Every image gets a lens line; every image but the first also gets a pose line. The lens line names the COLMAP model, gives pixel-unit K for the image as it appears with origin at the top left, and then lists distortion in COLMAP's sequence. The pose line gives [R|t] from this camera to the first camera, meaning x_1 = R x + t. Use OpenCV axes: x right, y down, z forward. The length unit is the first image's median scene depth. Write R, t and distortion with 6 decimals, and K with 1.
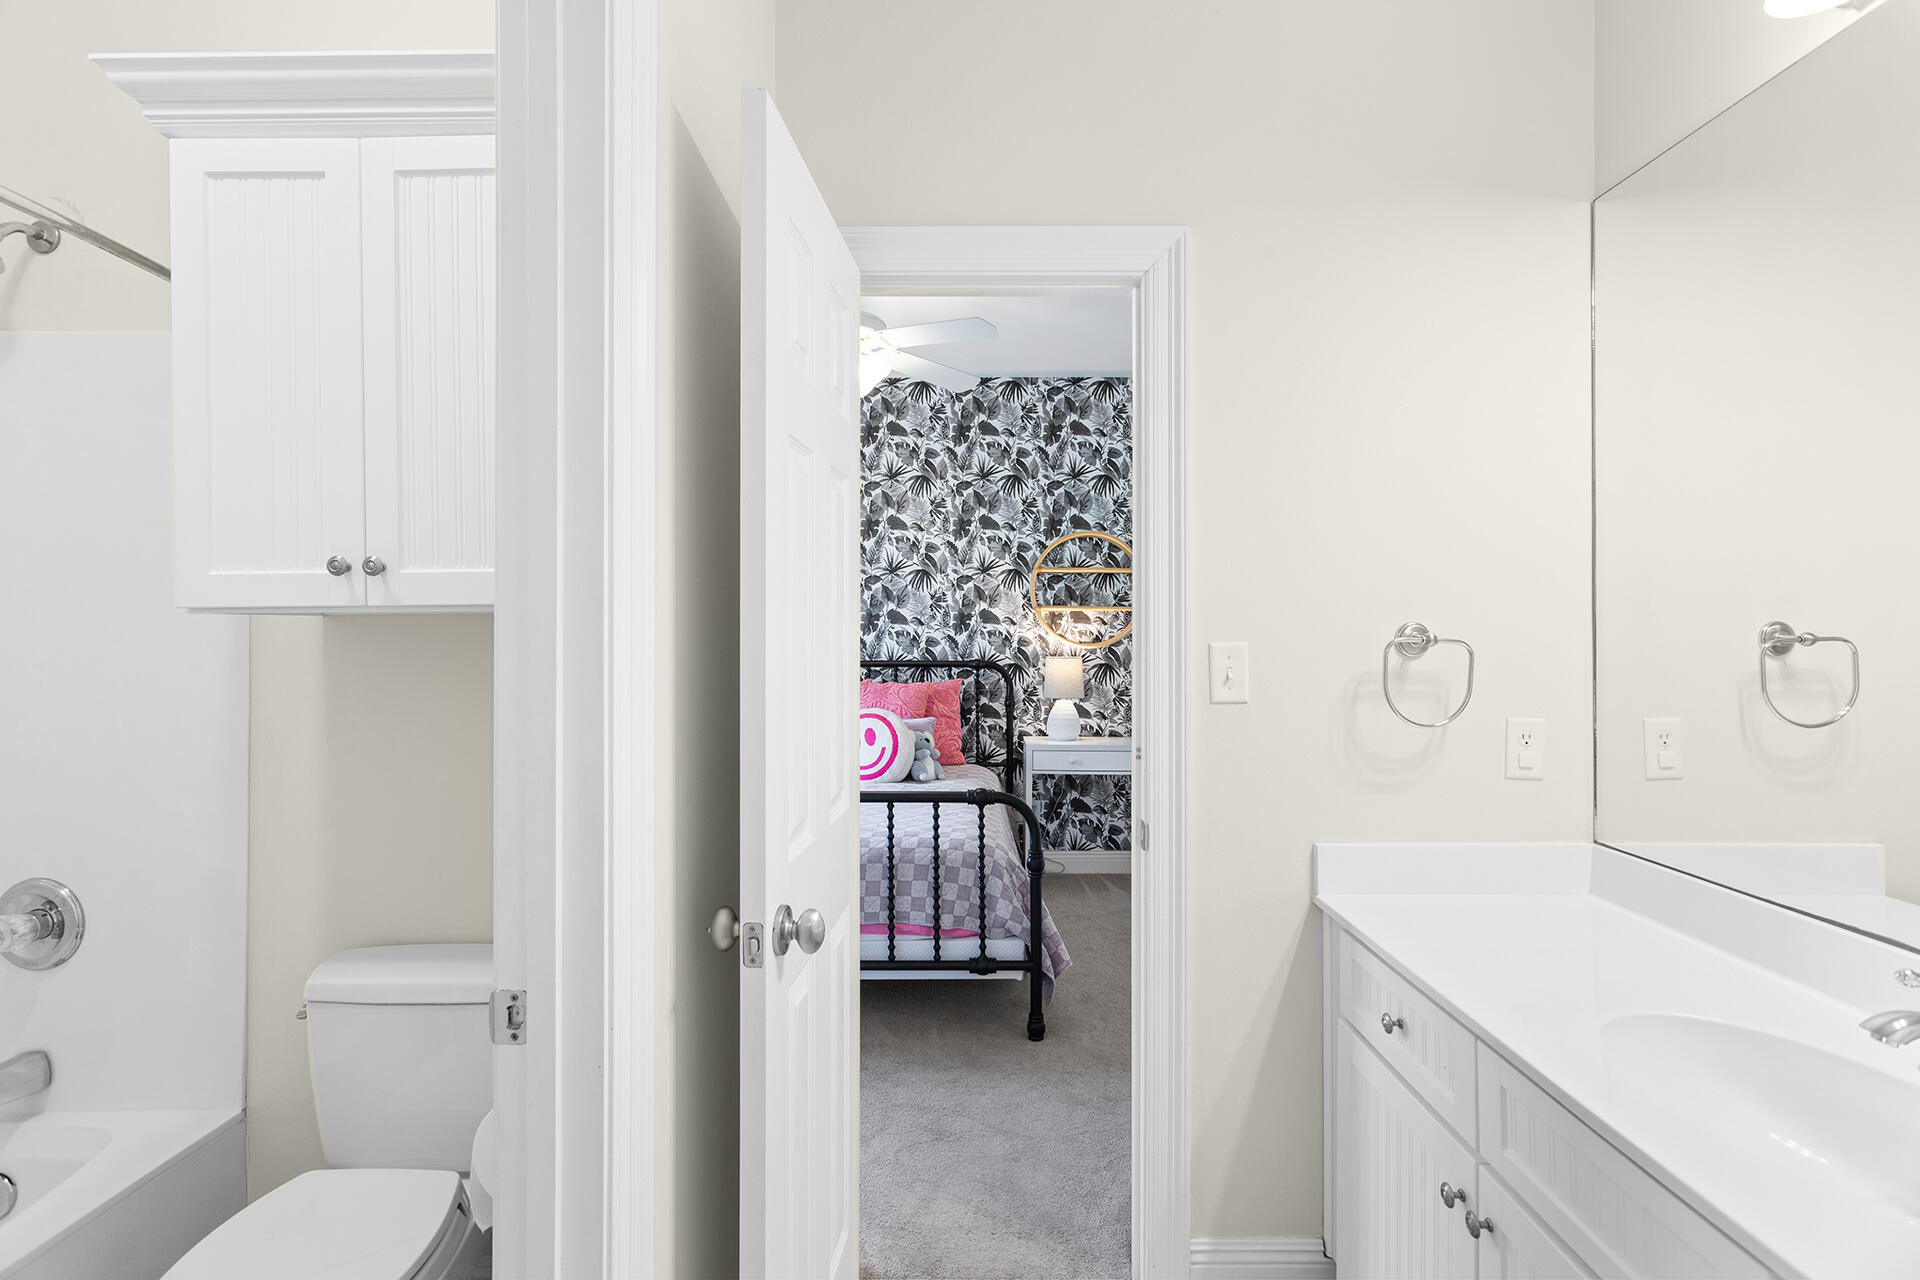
lens RADIAL K [[930.4, 0, 944.9], [0, 930.4, 624.7], [0, 0, 1]] dist [-0.040882, 0.022788]
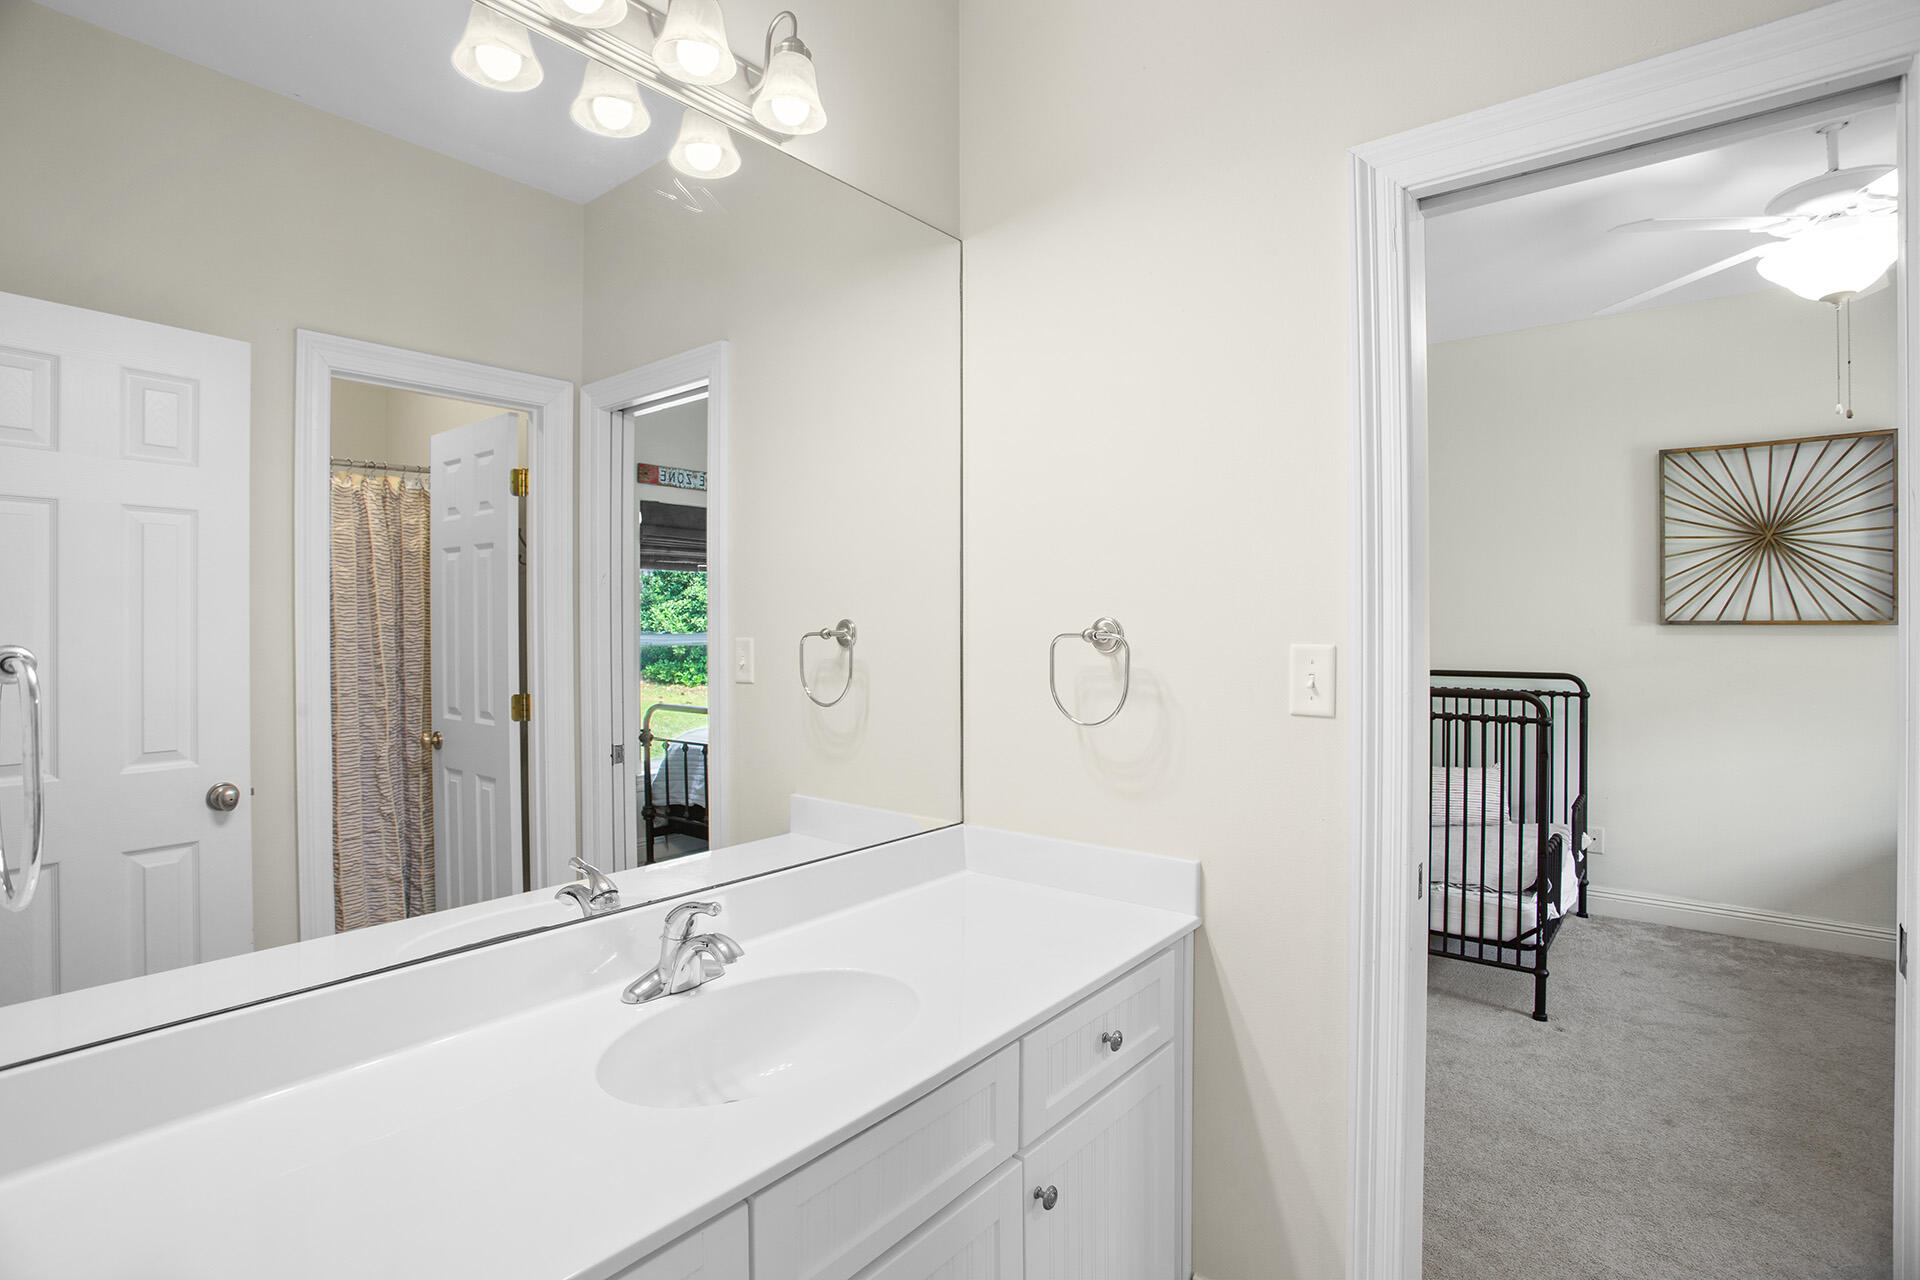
lens RADIAL K [[930.4, 0, 940.3], [0, 930.4, 636.8], [0, 0, 1]] dist [-0.040882, 0.022788]
pose [[-0.786105, -0.005671, 0.618068, 0.006467], [-0.003033, 0.999981, 0.005318, 0.001265], [-0.618086, 0.002306, -0.786107, 0.460983]]
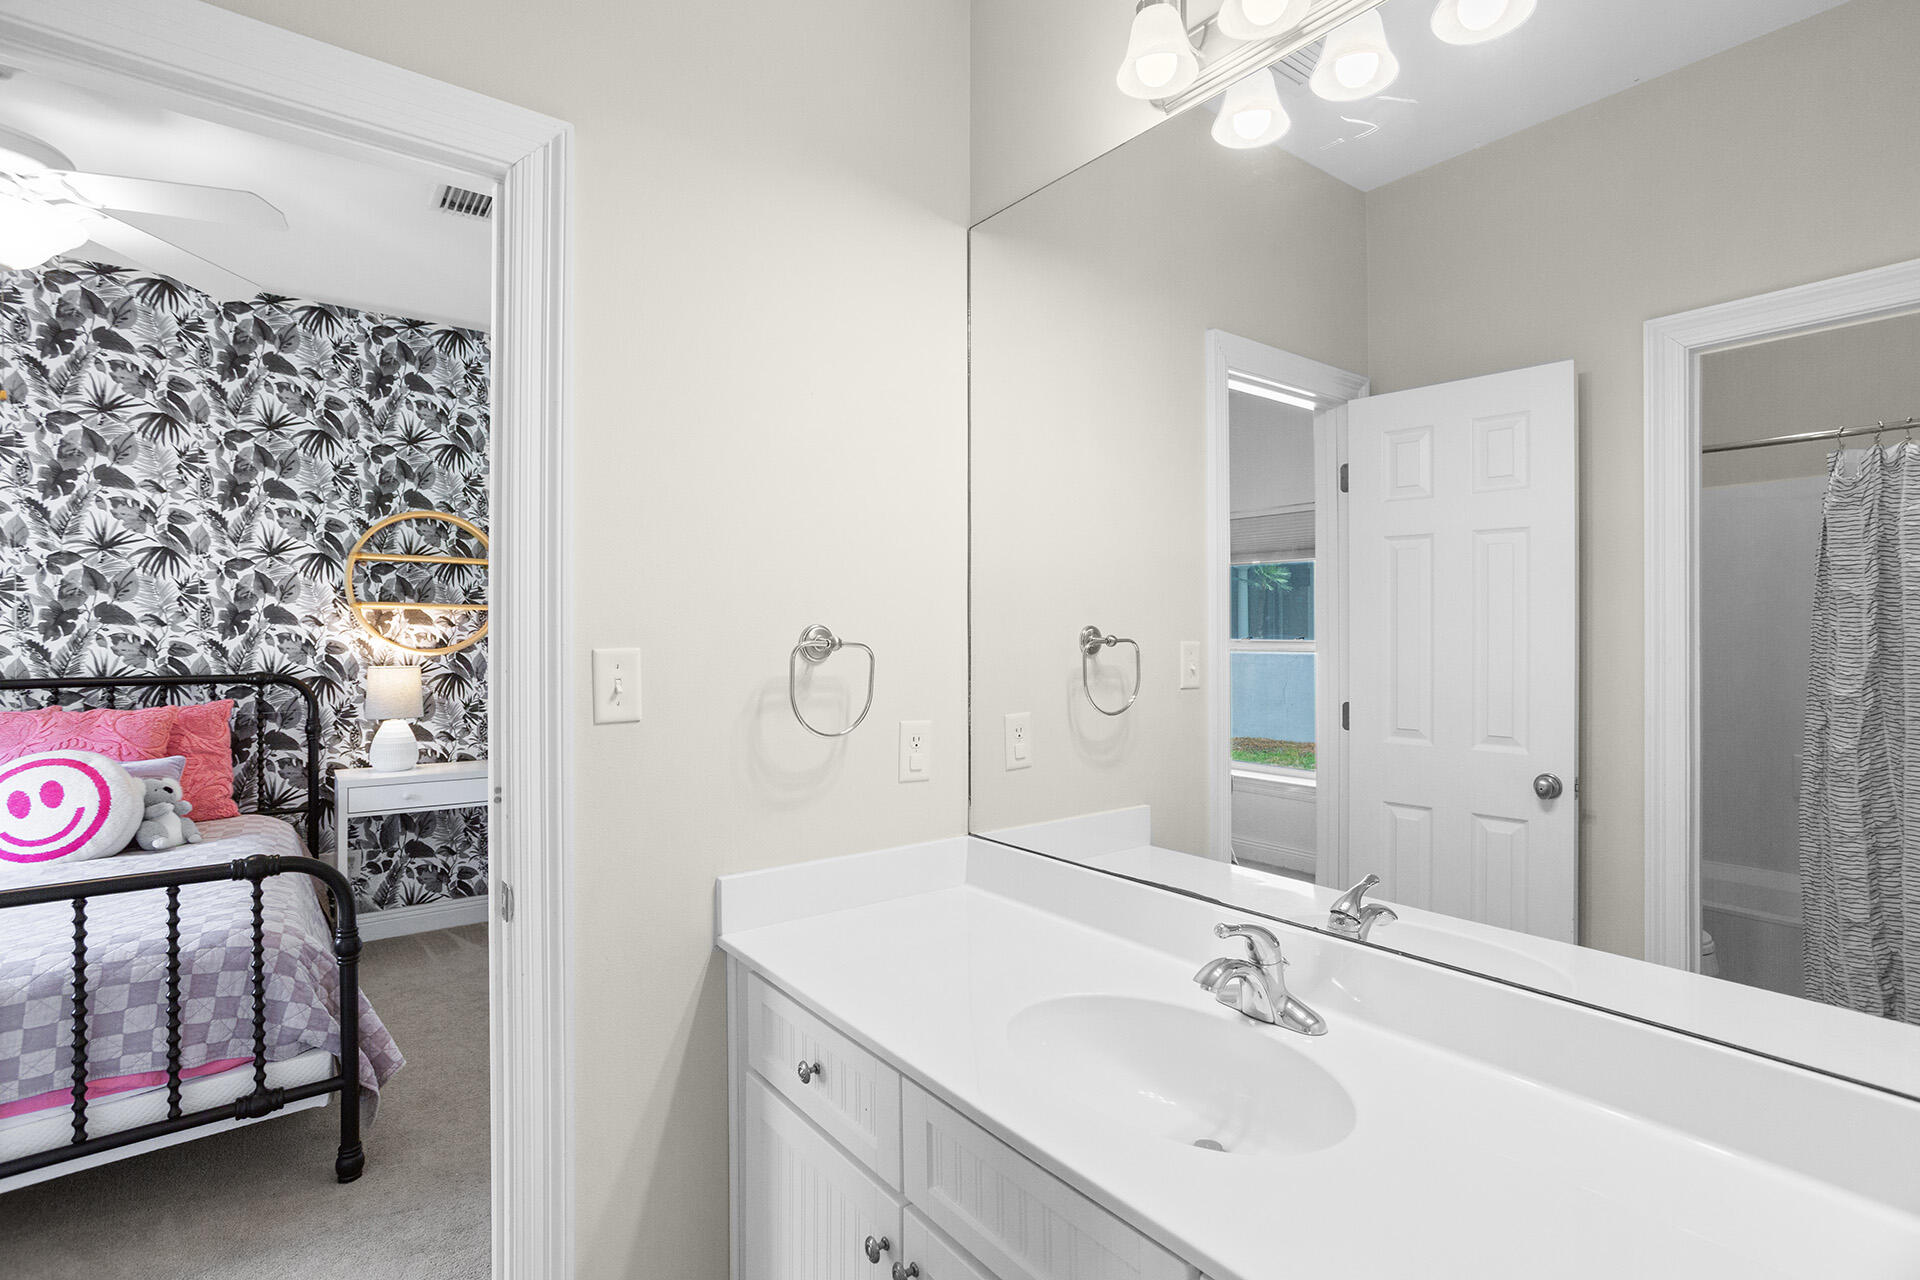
lens RADIAL K [[930.4, 0, 971.8], [0, 930.4, 633.1], [0, 0, 1]] dist [-0.040882, 0.022788]
pose [[0.776193, 0.000389, 0.630495, 0.015181], [-0.004231, 0.999981, 0.004592, 0.000284], [-0.630481, -0.006232, 0.776180, 0.073484]]
